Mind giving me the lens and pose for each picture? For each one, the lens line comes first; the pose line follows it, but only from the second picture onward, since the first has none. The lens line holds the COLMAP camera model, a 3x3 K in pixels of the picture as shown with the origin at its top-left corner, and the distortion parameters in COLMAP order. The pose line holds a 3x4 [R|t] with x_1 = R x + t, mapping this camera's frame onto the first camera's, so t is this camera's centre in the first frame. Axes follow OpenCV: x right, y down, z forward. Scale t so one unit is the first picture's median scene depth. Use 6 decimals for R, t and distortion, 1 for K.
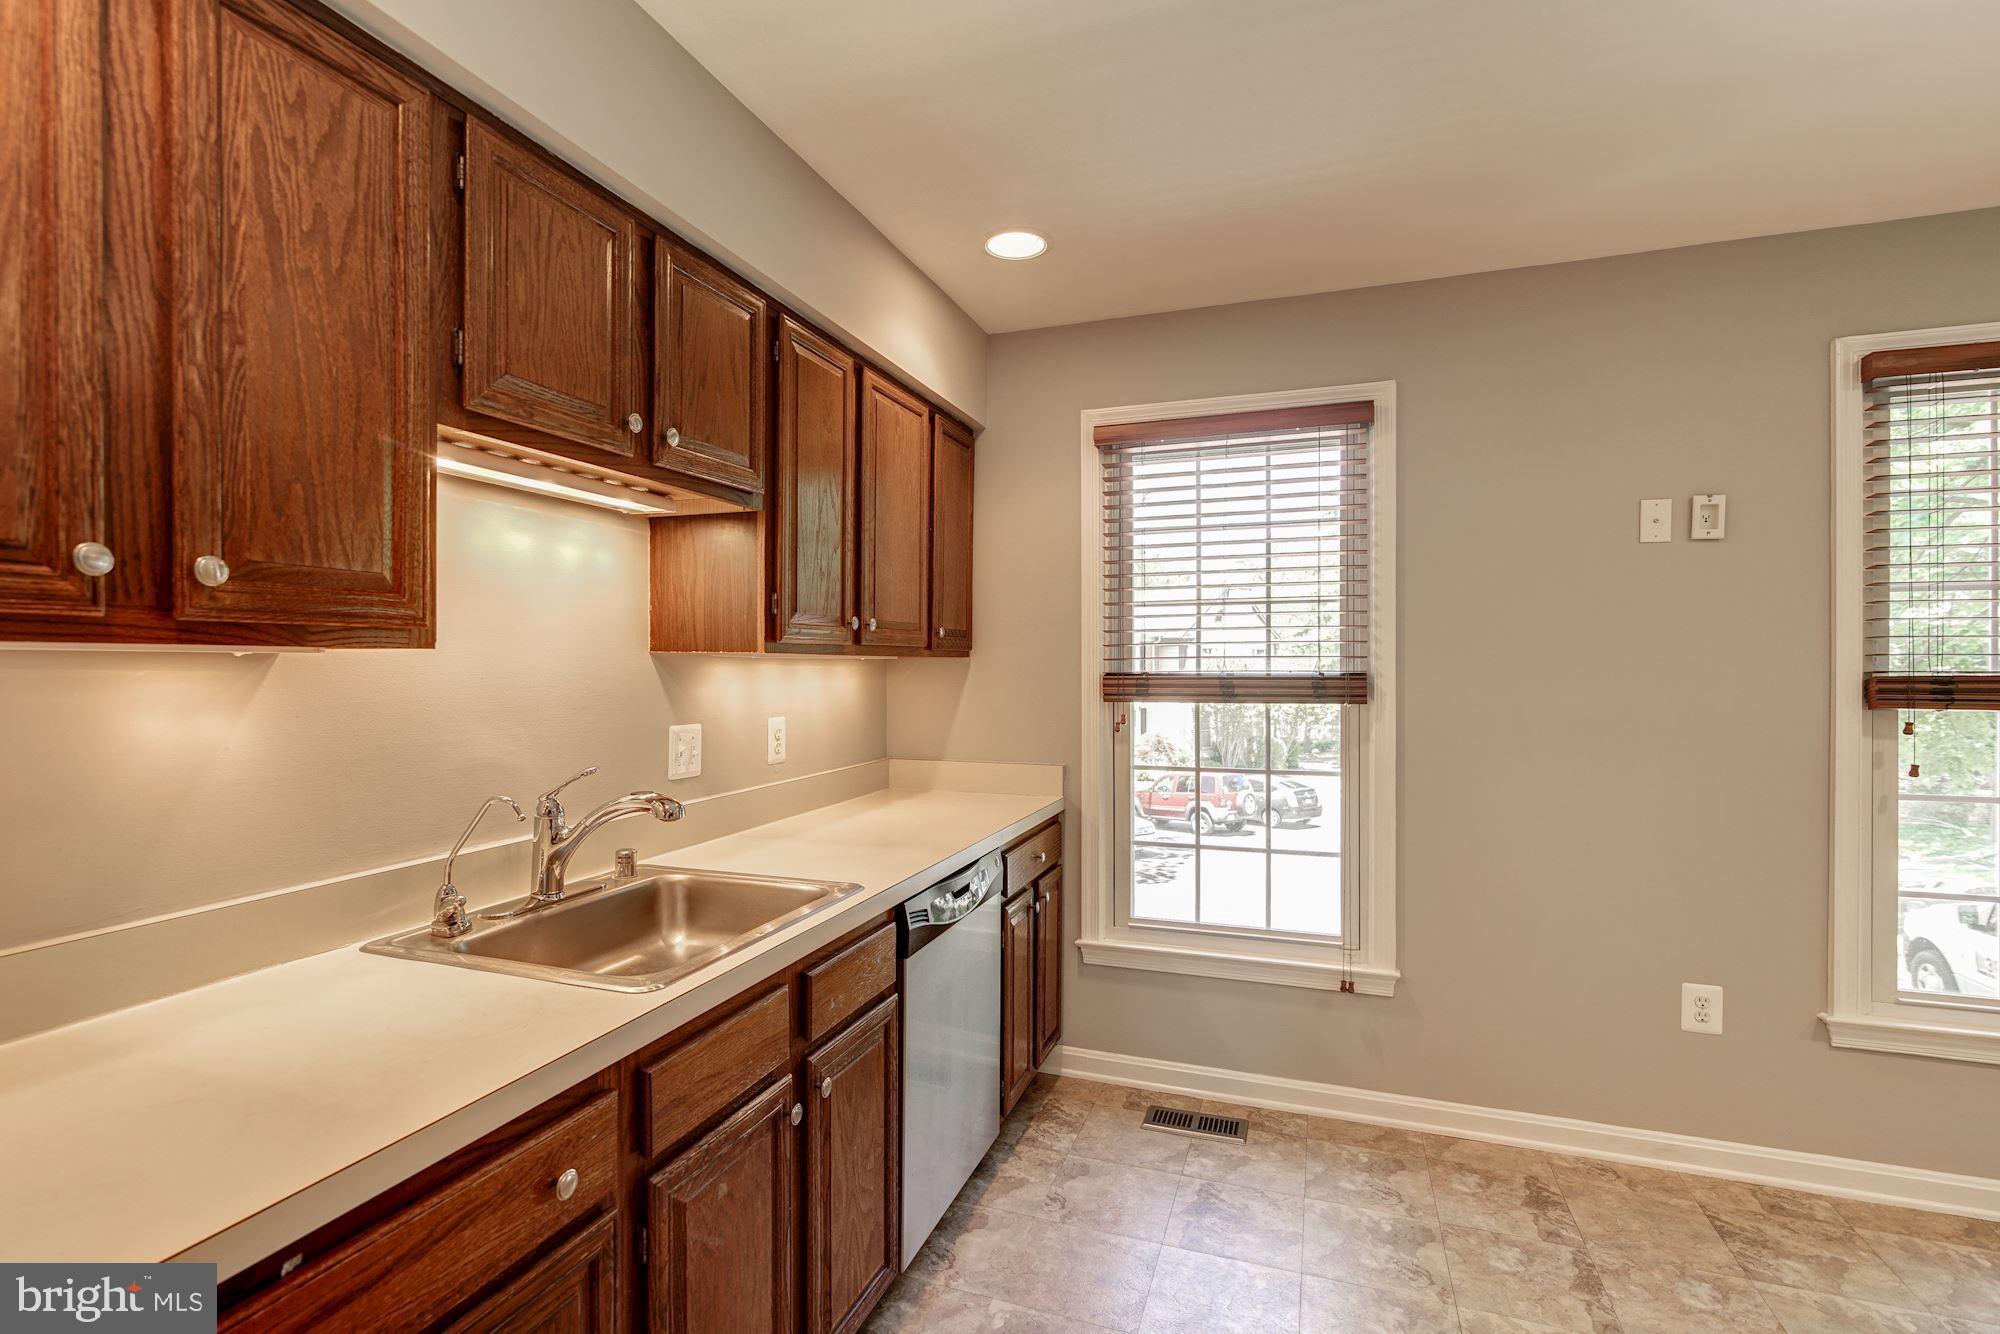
lens RADIAL K [[926.4, 0, 978.3], [0, 926.4, 669.1], [0, 0, 1]] dist [-0.000182, 0.000094]
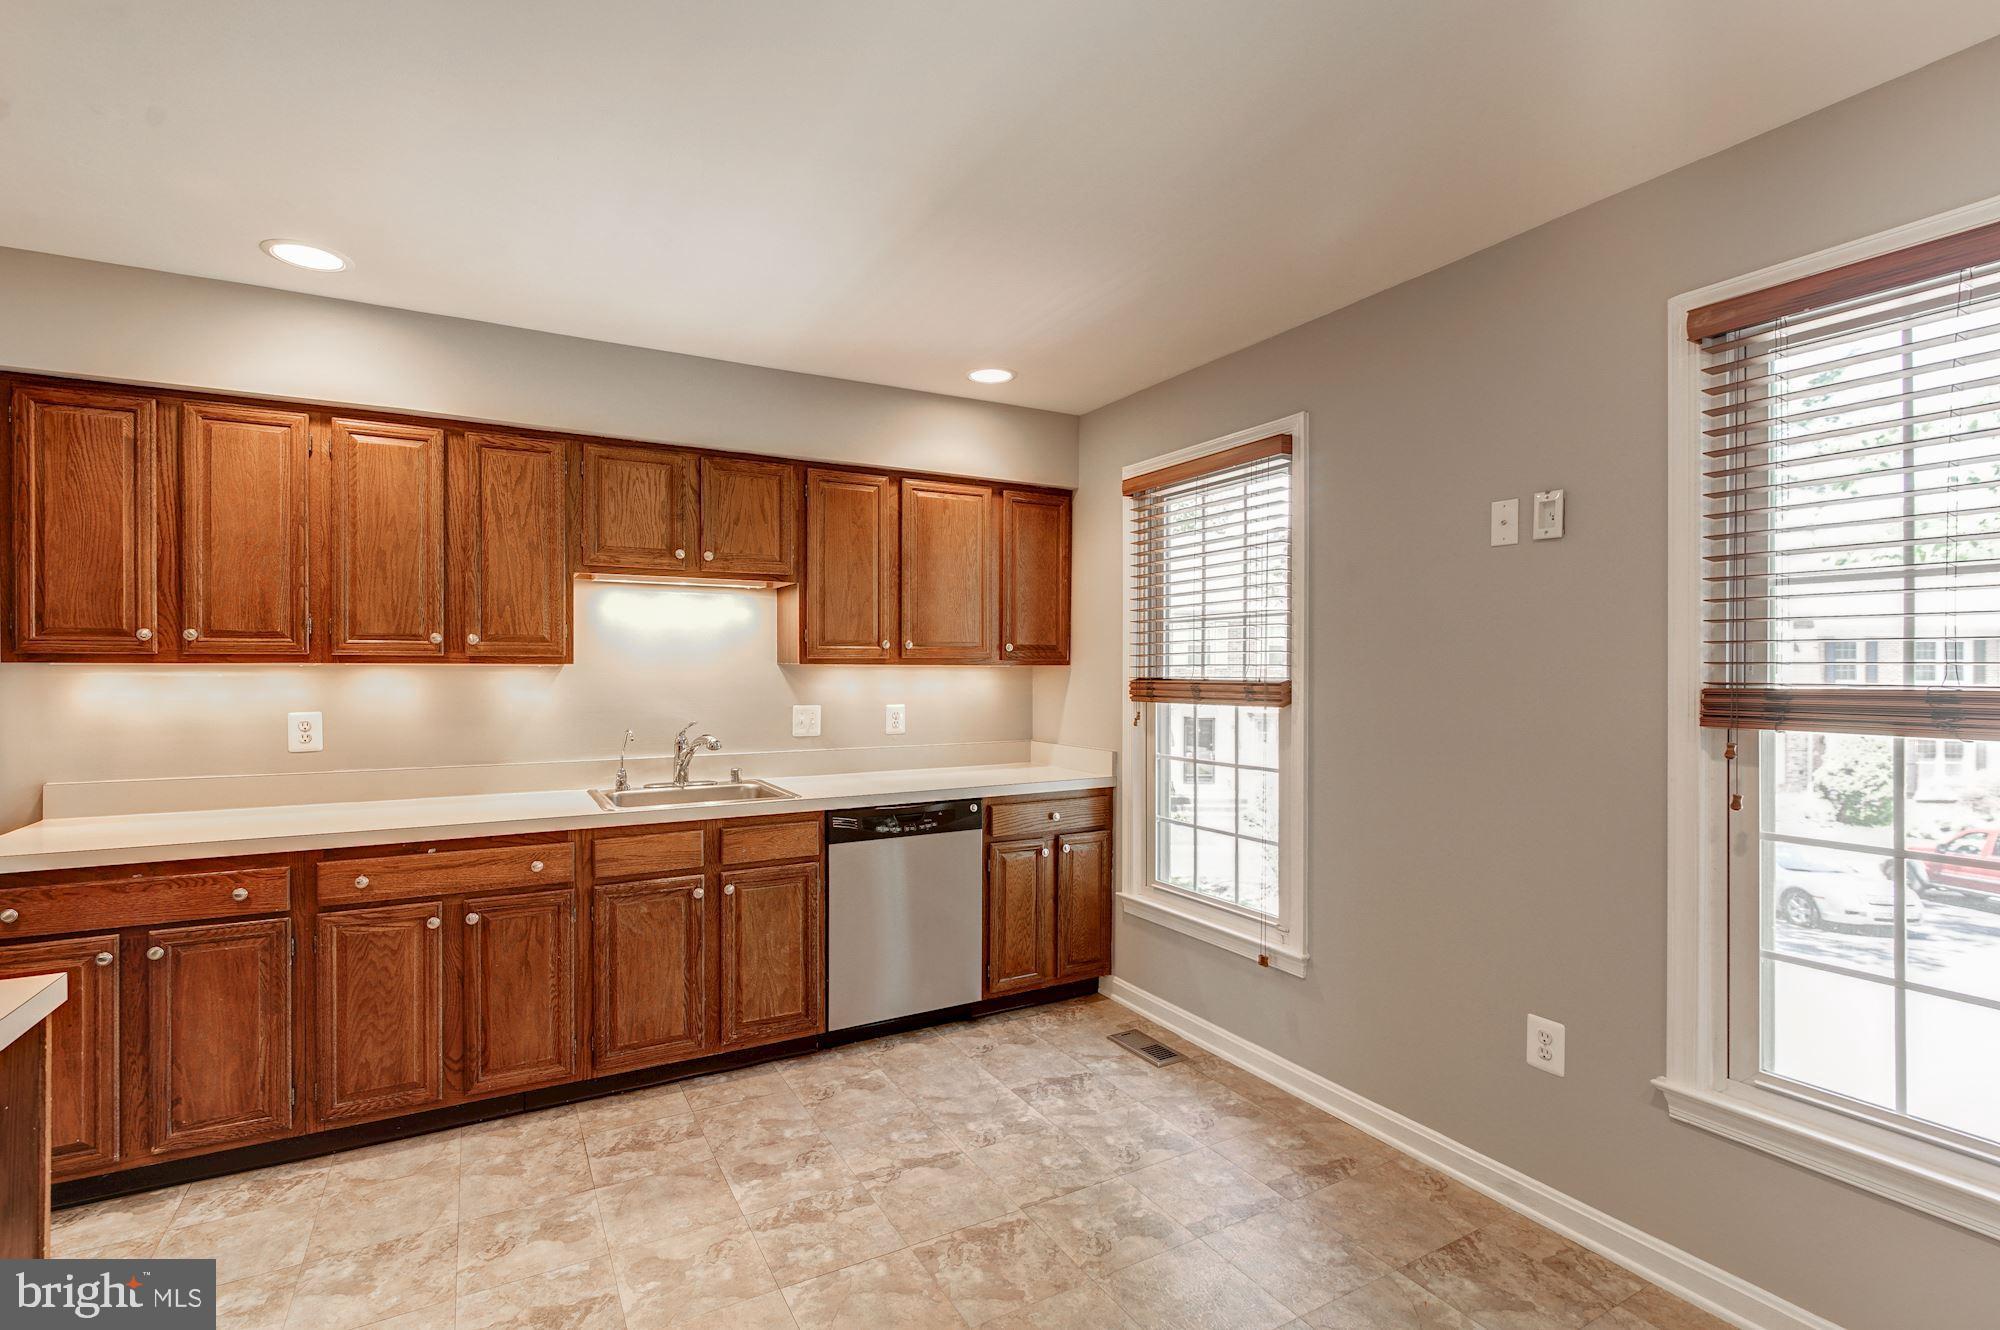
lens RADIAL K [[926.4, 0, 989.8], [0, 926.4, 668.5], [0, 0, 1]] dist [-0.000182, 0.000094]
pose [[0.753397, 0.002217, -0.657562, 0.924131], [-0.005075, 0.999984, -0.002443, -0.004651], [0.657546, 0.005178, 0.753396, -0.062148]]
